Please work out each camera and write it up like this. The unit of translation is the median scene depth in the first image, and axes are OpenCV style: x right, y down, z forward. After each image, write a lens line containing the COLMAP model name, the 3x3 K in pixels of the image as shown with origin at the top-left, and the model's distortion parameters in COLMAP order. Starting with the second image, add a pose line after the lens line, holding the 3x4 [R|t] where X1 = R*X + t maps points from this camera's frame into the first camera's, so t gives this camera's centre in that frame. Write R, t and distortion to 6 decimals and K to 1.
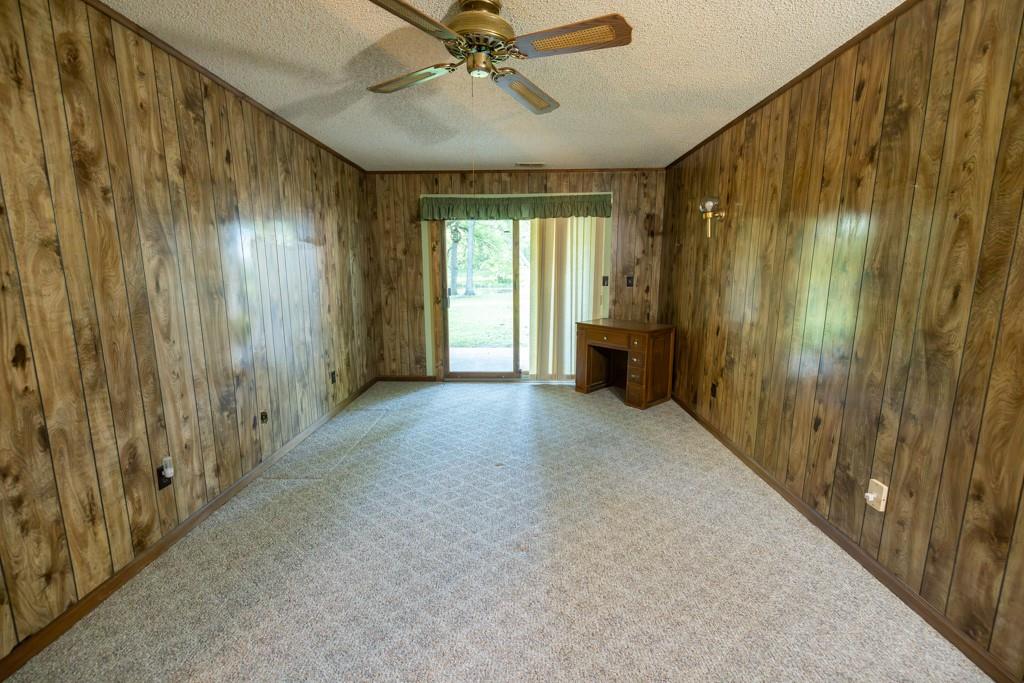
lens RADIAL K [[425.1, 0, 510.3], [0, 425.1, 340.1], [0, 0, 1]] dist [-0.000434, 0.000437]
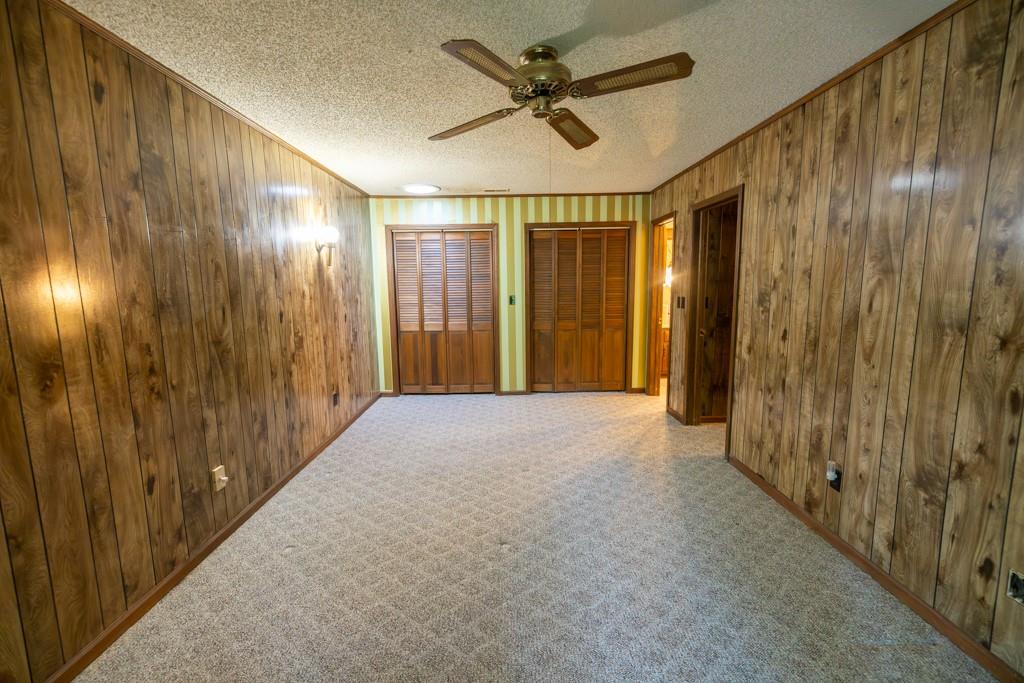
lens RADIAL K [[425.1, 0, 510.3], [0, 425.1, 340.1], [0, 0, 1]] dist [-0.000434, 0.000437]
pose [[-0.999301, 0.019076, -0.032149, 0.035146], [0.008553, 0.953864, 0.300117, -0.299724], [0.036391, 0.299632, -0.953361, 1.628618]]
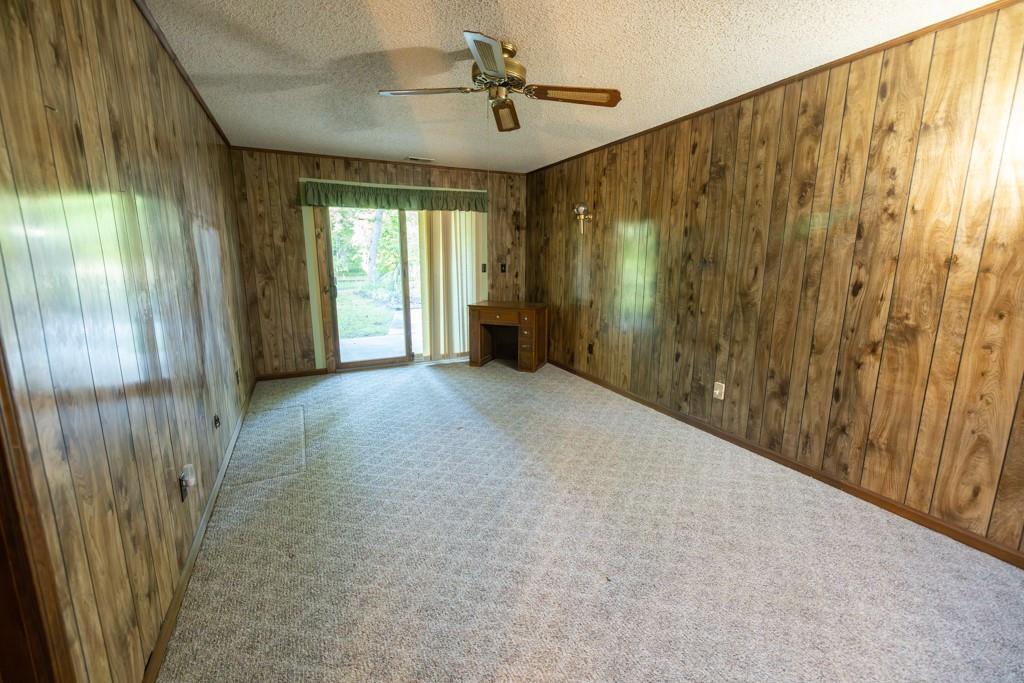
lens RADIAL K [[425.1, 0, 510.3], [0, 425.1, 340.1], [0, 0, 1]] dist [-0.000434, 0.000437]
pose [[0.884849, -0.085629, 0.457941, -0.502157], [0.073806, 0.996315, 0.043687, 0.018633], [-0.459994, -0.004858, 0.887909, -0.102657]]
